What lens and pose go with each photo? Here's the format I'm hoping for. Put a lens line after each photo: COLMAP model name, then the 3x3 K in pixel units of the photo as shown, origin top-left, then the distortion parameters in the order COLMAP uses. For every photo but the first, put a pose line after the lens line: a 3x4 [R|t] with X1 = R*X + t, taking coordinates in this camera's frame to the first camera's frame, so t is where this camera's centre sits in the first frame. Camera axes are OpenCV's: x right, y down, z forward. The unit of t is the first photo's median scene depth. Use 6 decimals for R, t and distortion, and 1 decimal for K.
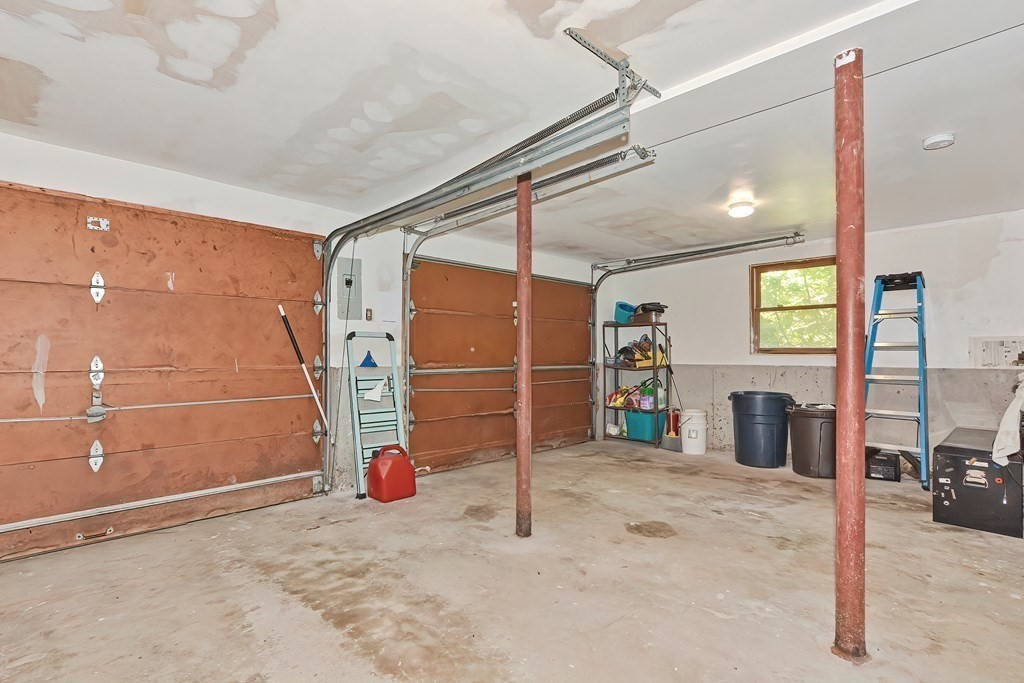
lens RADIAL K [[514.2, 0, 510.4], [0, 514.2, 343.5], [0, 0, 1]] dist [-0.020064, 0.010244]
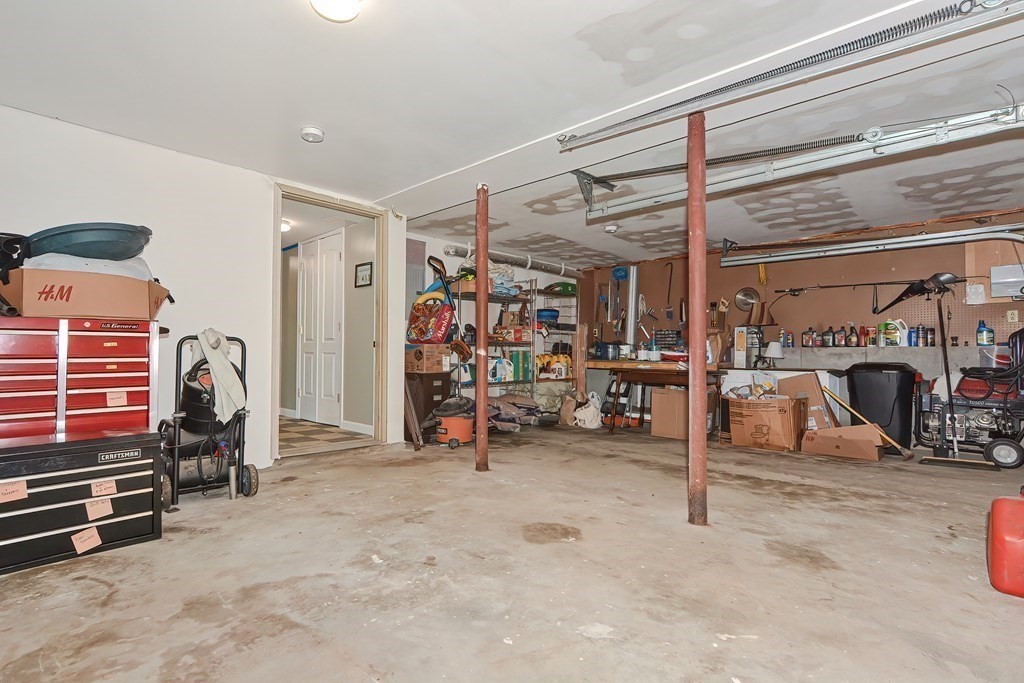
lens RADIAL K [[514.2, 0, 510.4], [0, 514.2, 343.5], [0, 0, 1]] dist [-0.020064, 0.010244]
pose [[-0.999078, -0.009078, -0.041954, 0.376832], [-0.007210, 0.998986, -0.044447, 0.103017], [0.042315, -0.044103, -0.998130, 1.829170]]
